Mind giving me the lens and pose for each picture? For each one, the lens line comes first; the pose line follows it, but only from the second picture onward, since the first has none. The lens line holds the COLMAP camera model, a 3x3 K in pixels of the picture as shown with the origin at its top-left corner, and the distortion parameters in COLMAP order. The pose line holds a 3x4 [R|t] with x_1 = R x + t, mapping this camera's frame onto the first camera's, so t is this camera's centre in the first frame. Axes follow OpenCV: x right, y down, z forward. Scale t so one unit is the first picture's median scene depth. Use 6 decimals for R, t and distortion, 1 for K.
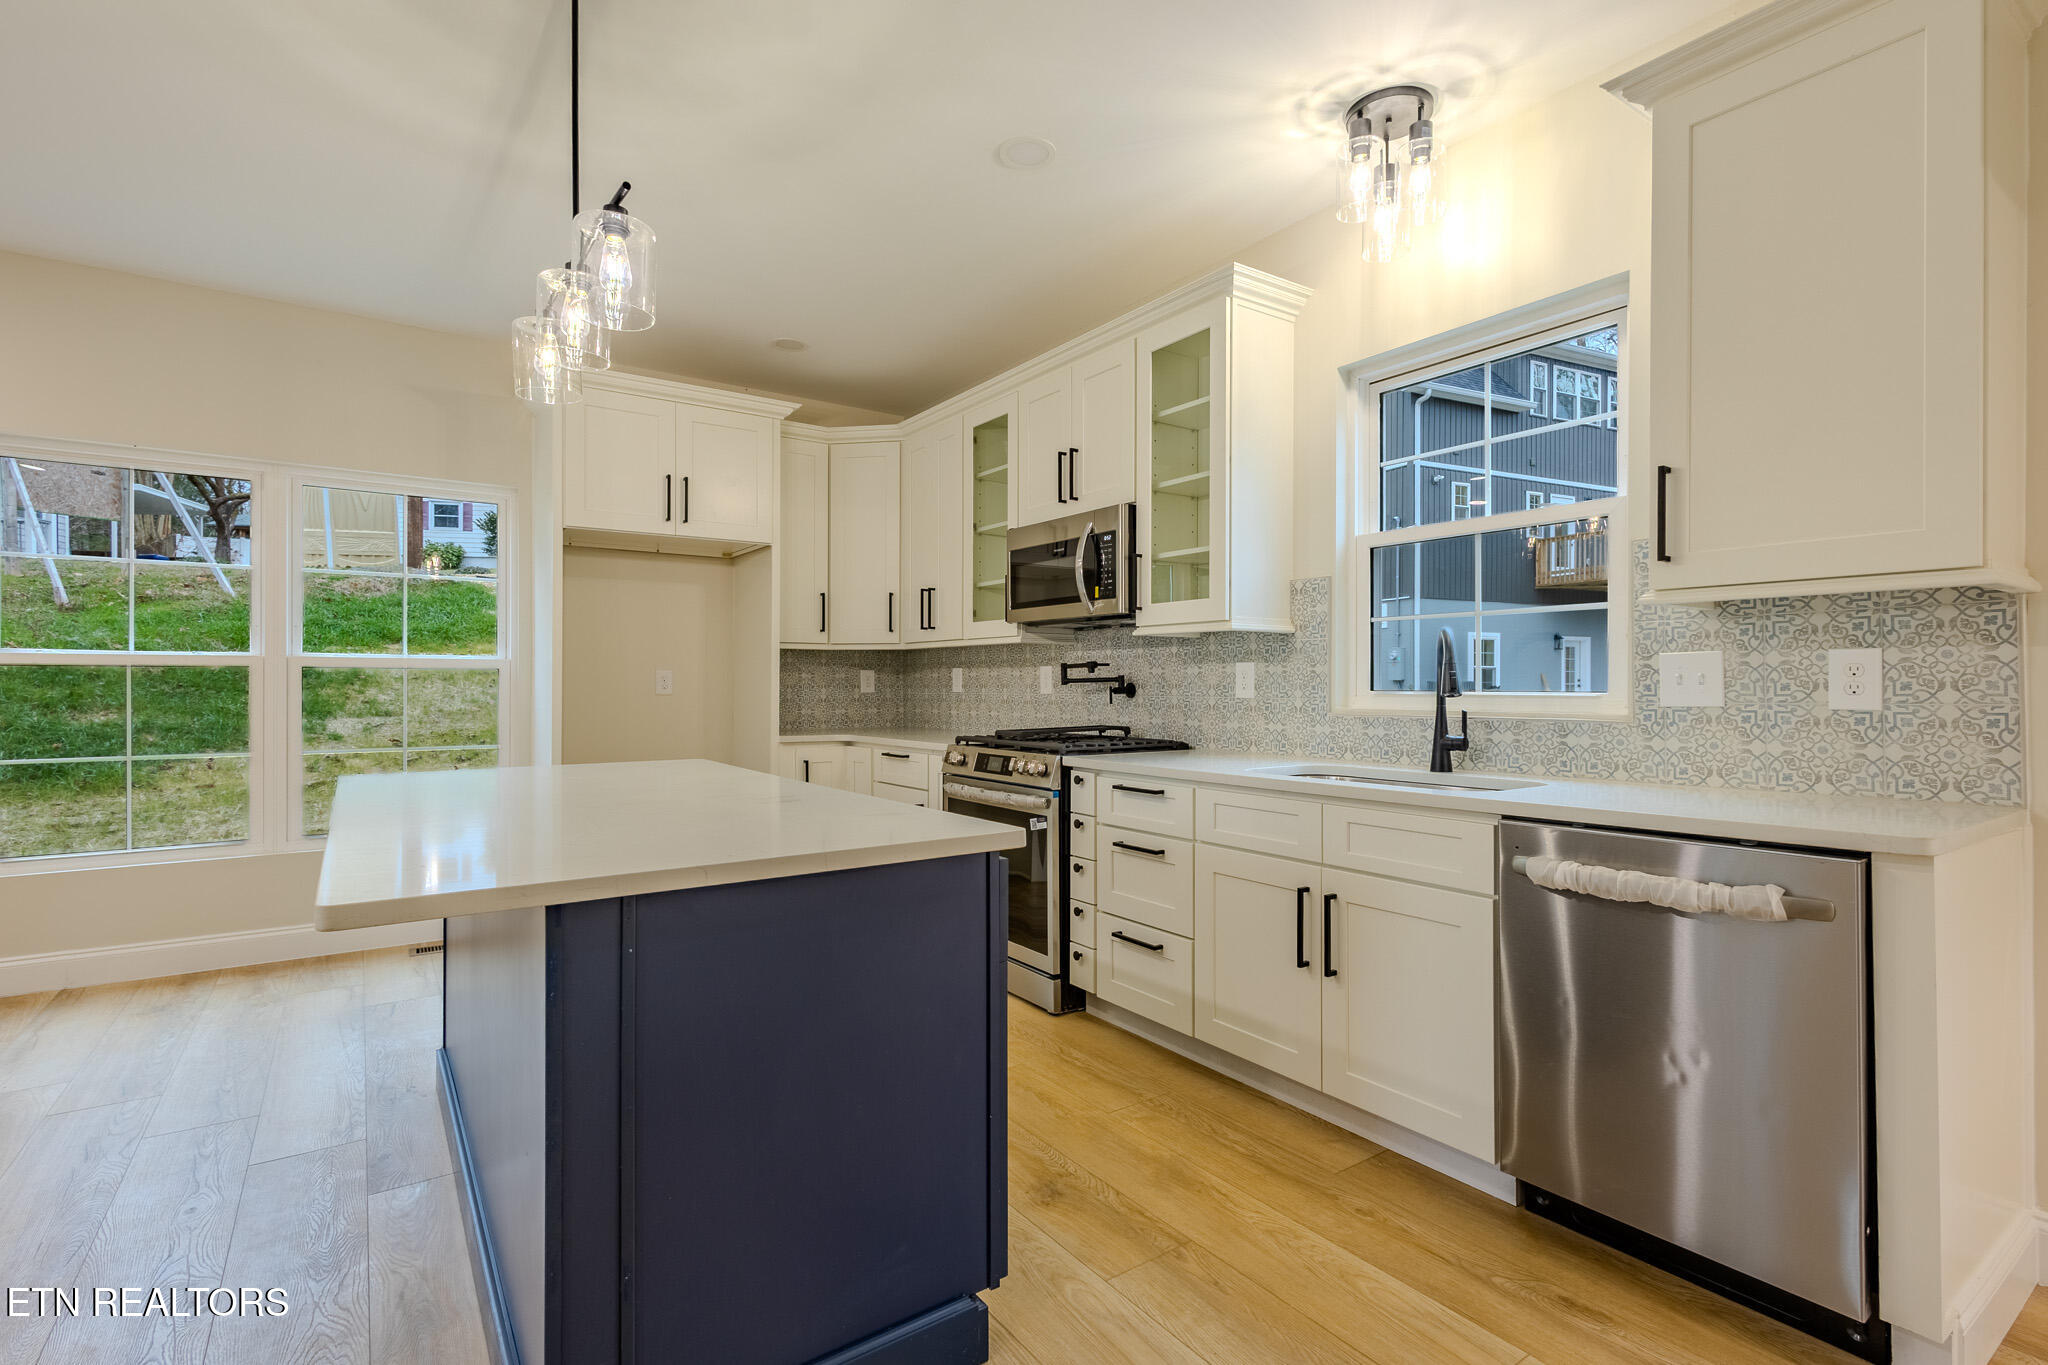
lens RADIAL K [[950.6, 0, 1029.5], [0, 950.6, 680.4], [0, 0, 1]] dist [0.013906, -0.002902]
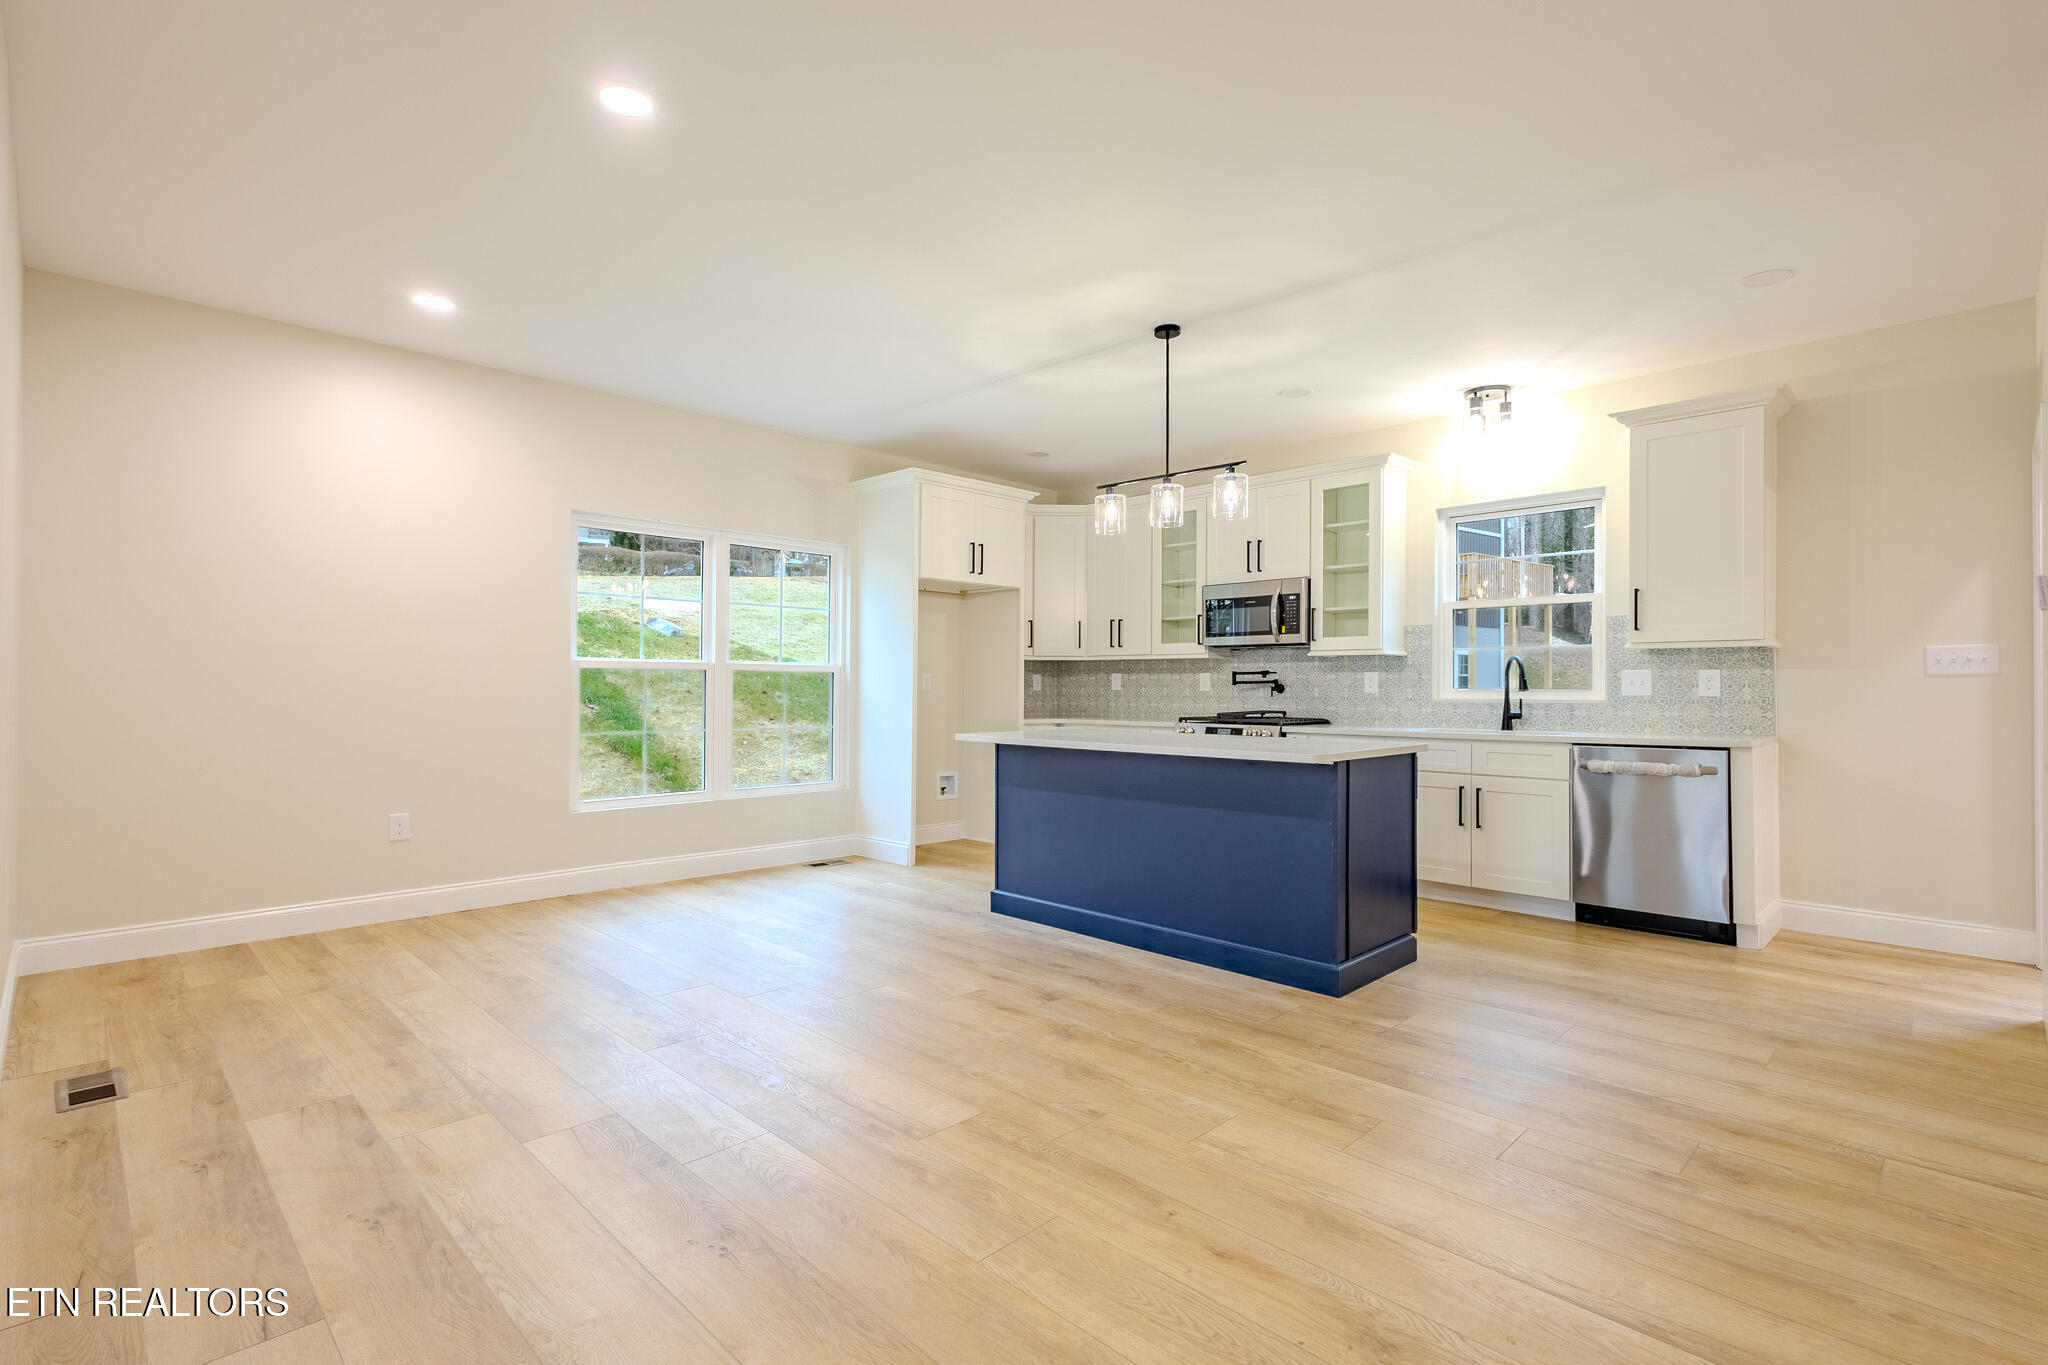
lens RADIAL K [[950.6, 0, 1018.9], [0, 950.6, 678.1], [0, 0, 1]] dist [0.013906, -0.002902]
pose [[0.985304, 0.005267, 0.170728, -0.690103], [-0.004492, 0.999978, -0.004923, 0.003089], [-0.170750, 0.004084, 0.985306, -0.580685]]
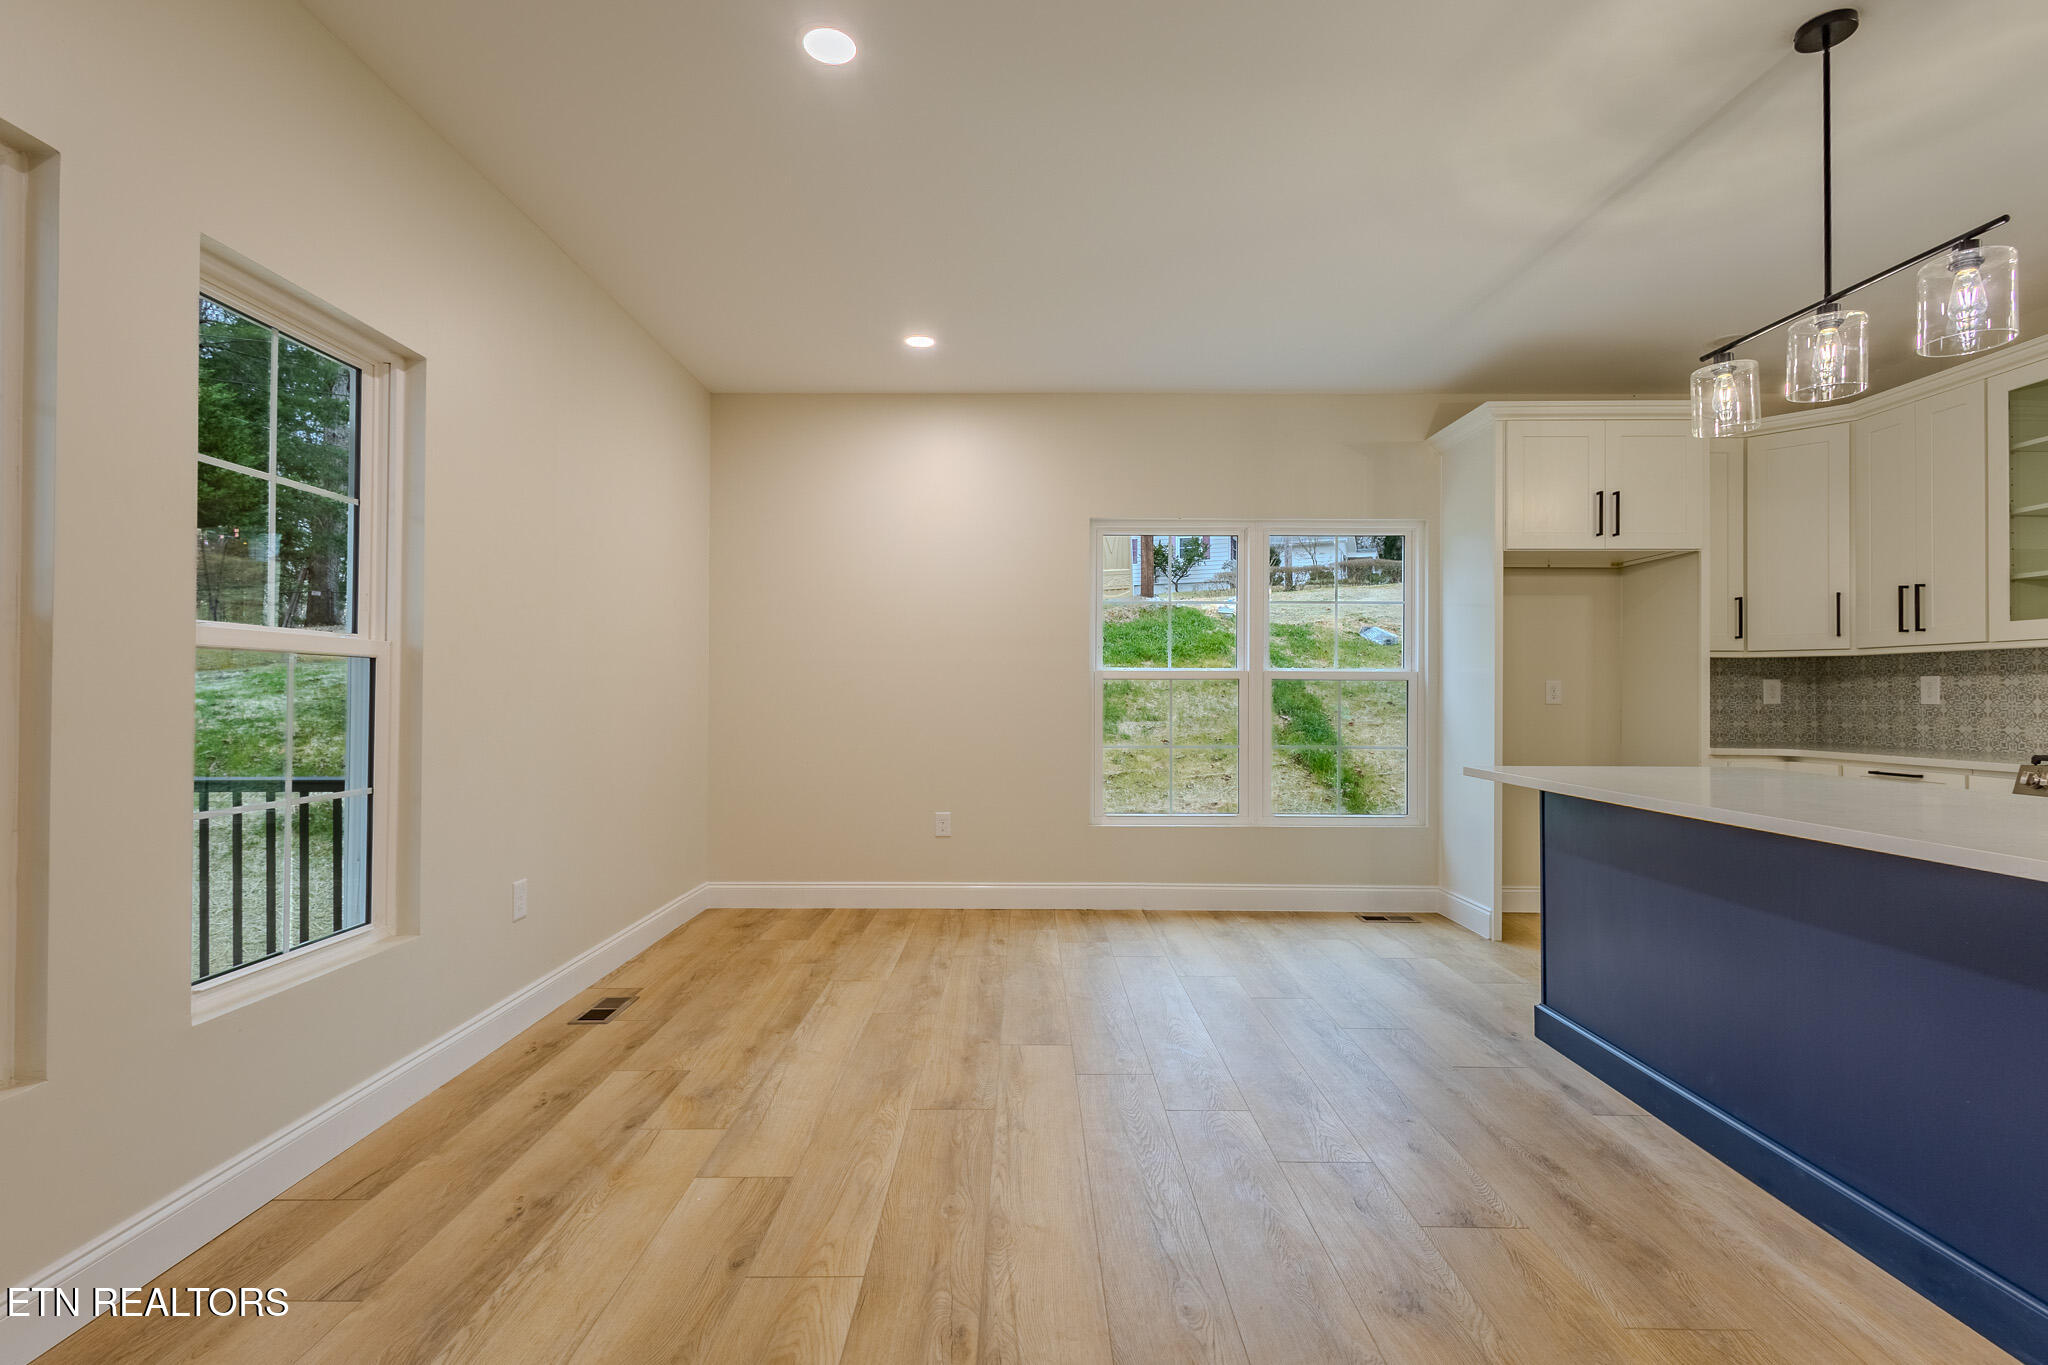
lens RADIAL K [[950.6, 0, 1029.5], [0, 950.6, 682.7], [0, 0, 1]] dist [0.013906, -0.002902]
pose [[0.819428, -0.004464, -0.573165, -0.361019], [-0.001186, 0.999954, -0.009484, 0.003077], [0.573182, 0.008451, 0.819385, -0.249536]]
